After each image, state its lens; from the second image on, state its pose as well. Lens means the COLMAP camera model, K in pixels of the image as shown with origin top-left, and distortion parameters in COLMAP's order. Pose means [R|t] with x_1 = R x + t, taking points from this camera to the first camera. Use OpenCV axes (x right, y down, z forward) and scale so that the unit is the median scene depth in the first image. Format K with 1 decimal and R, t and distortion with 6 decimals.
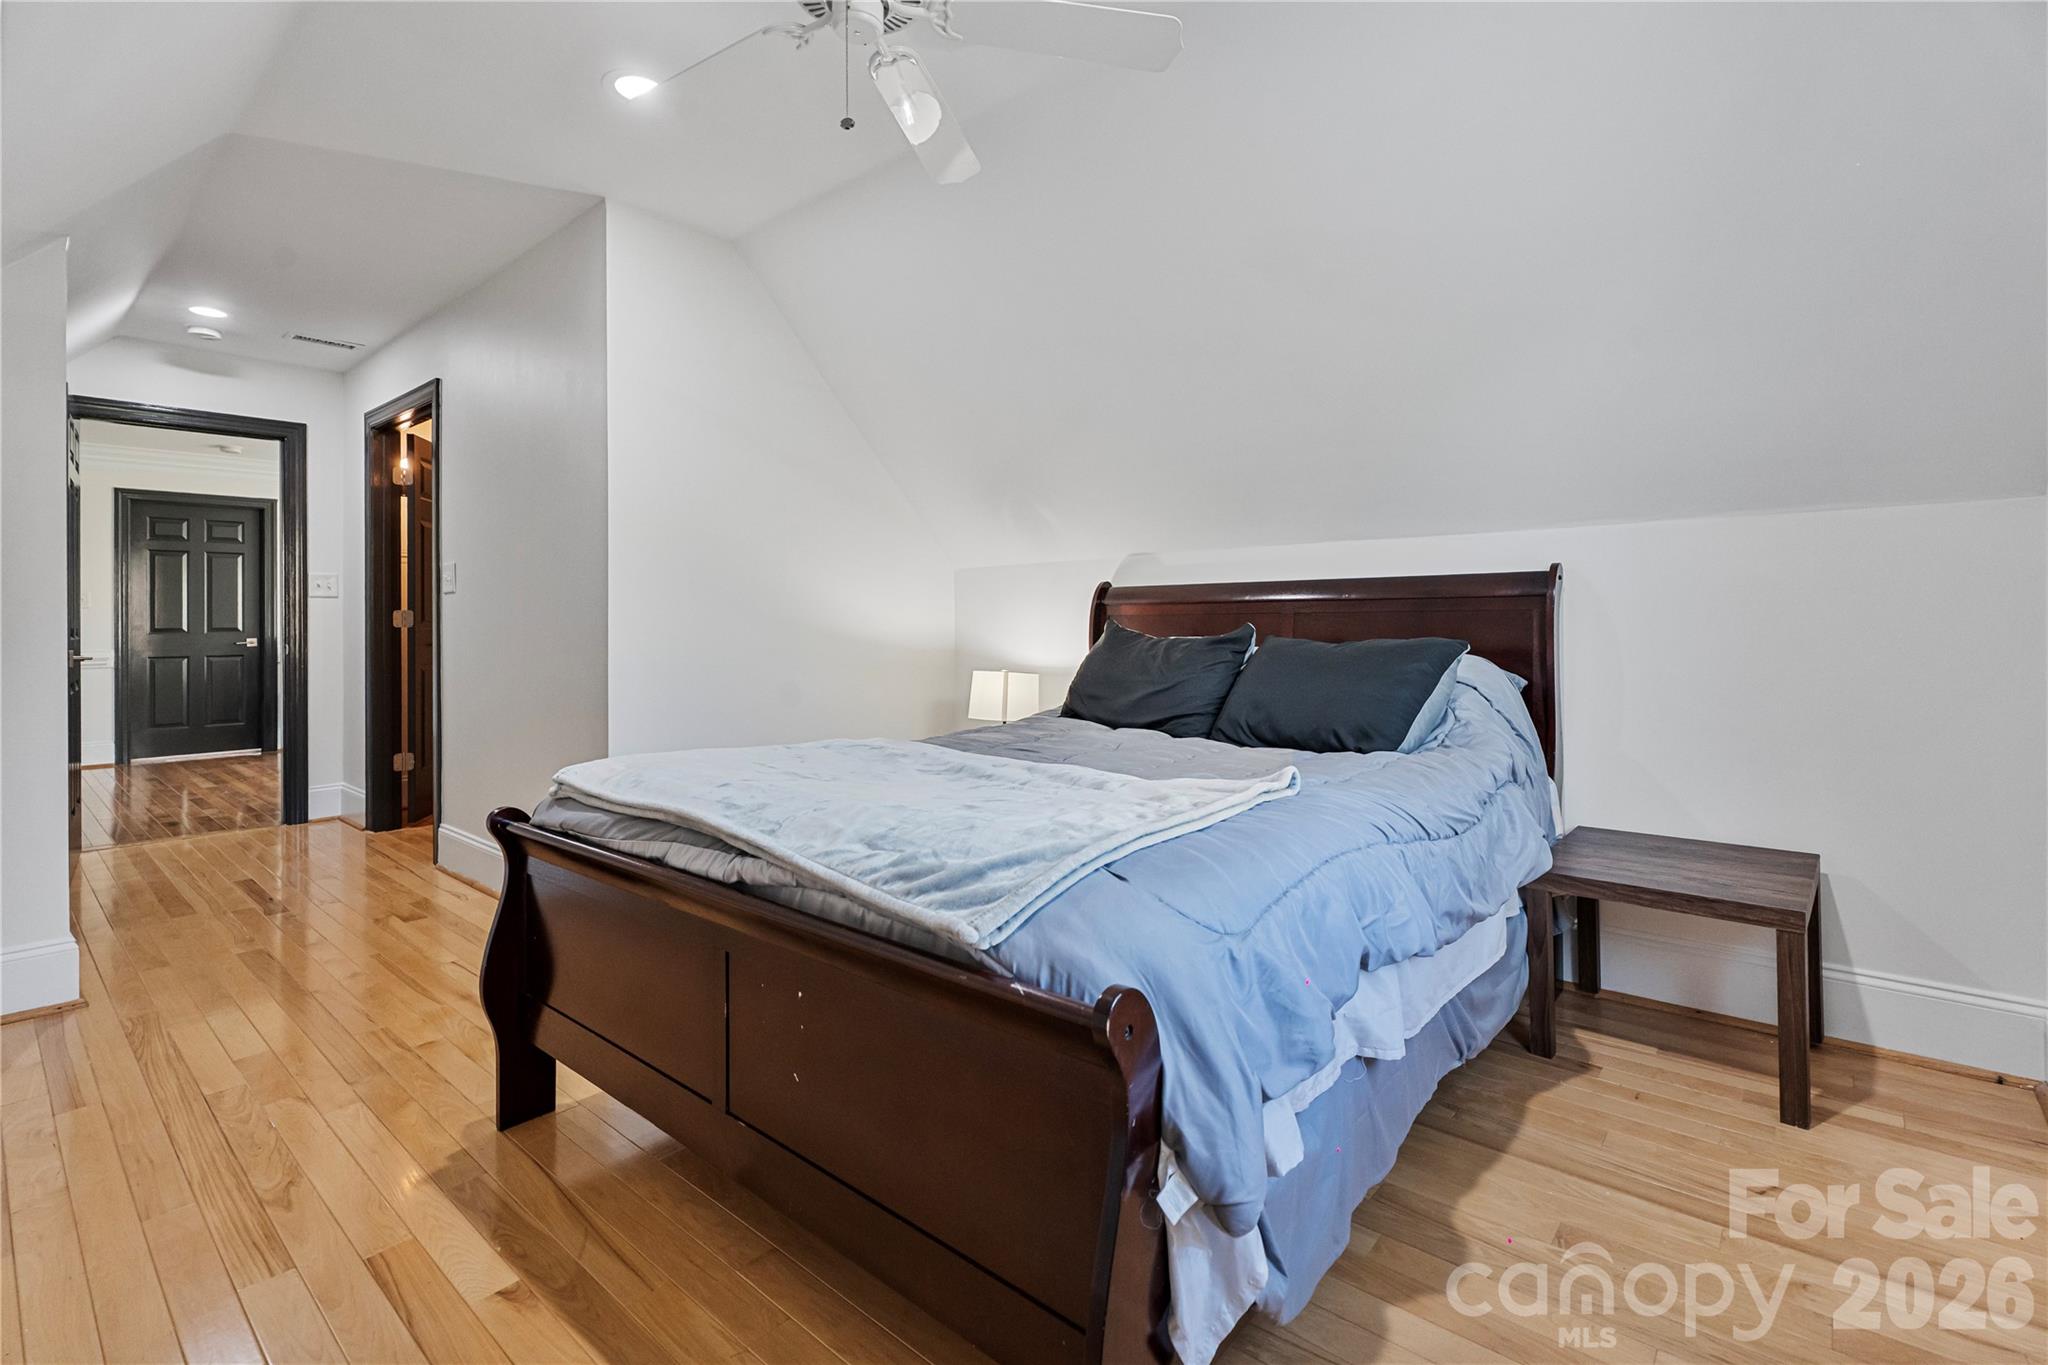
lens RADIAL K [[931.8, 0, 1029.8], [0, 931.8, 624.7], [0, 0, 1]] dist [-0.001032, -0.000532]
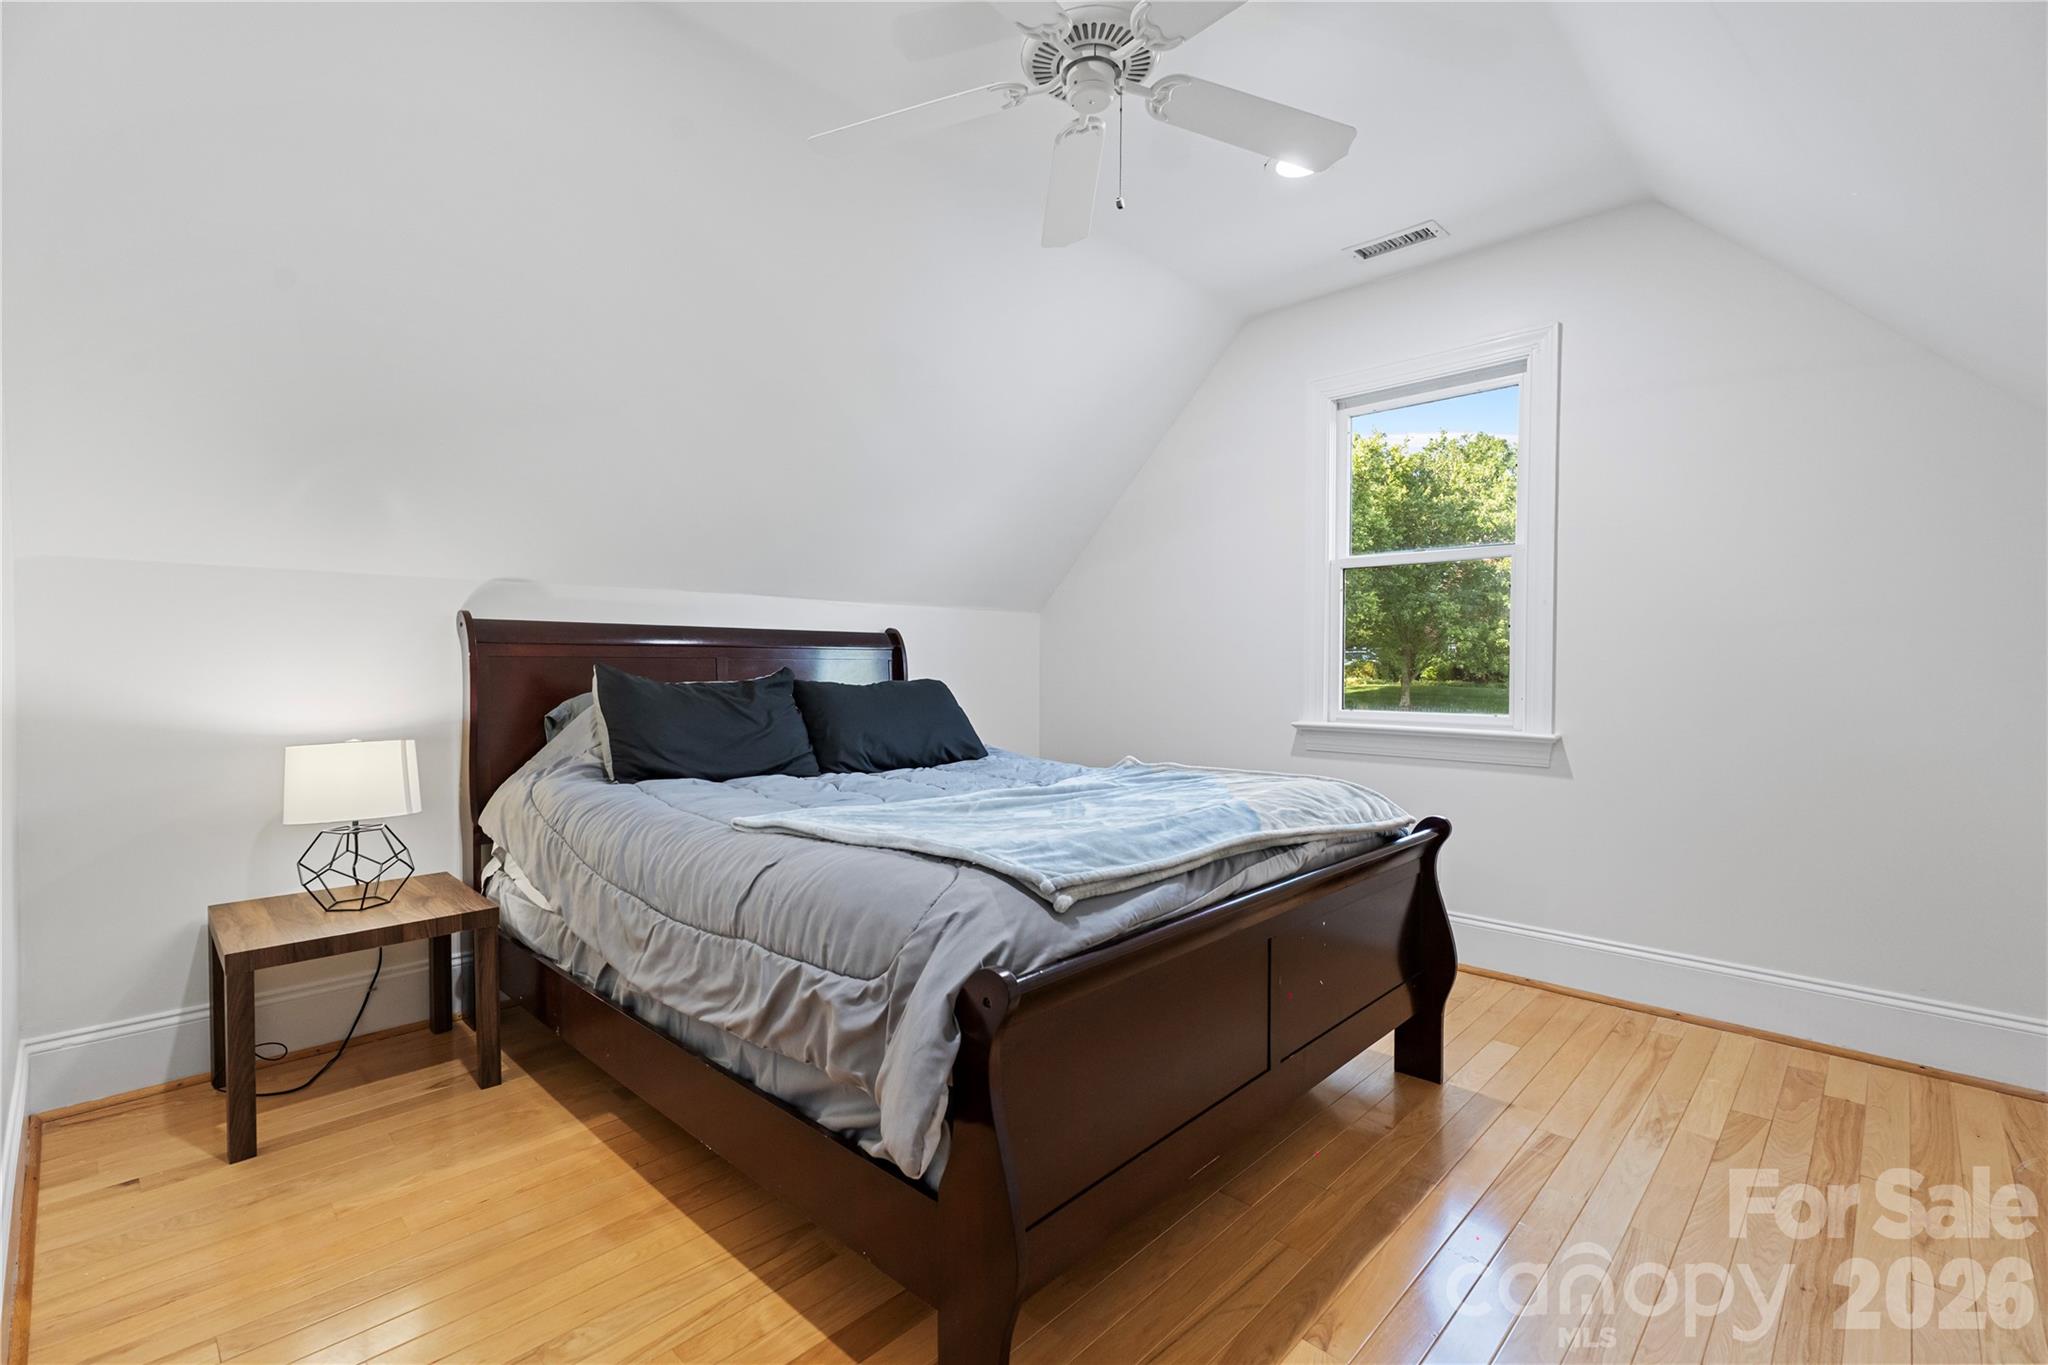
lens RADIAL K [[923.6, 0, 1022.7], [0, 923.6, 693.4], [0, 0, 1]] dist [0.000100, -0.000033]
pose [[0.011315, -0.020137, 0.999733, -1.048059], [-0.007729, 0.999766, 0.020225, 0.006231], [-0.999906, -0.007956, 0.011156, 0.896701]]
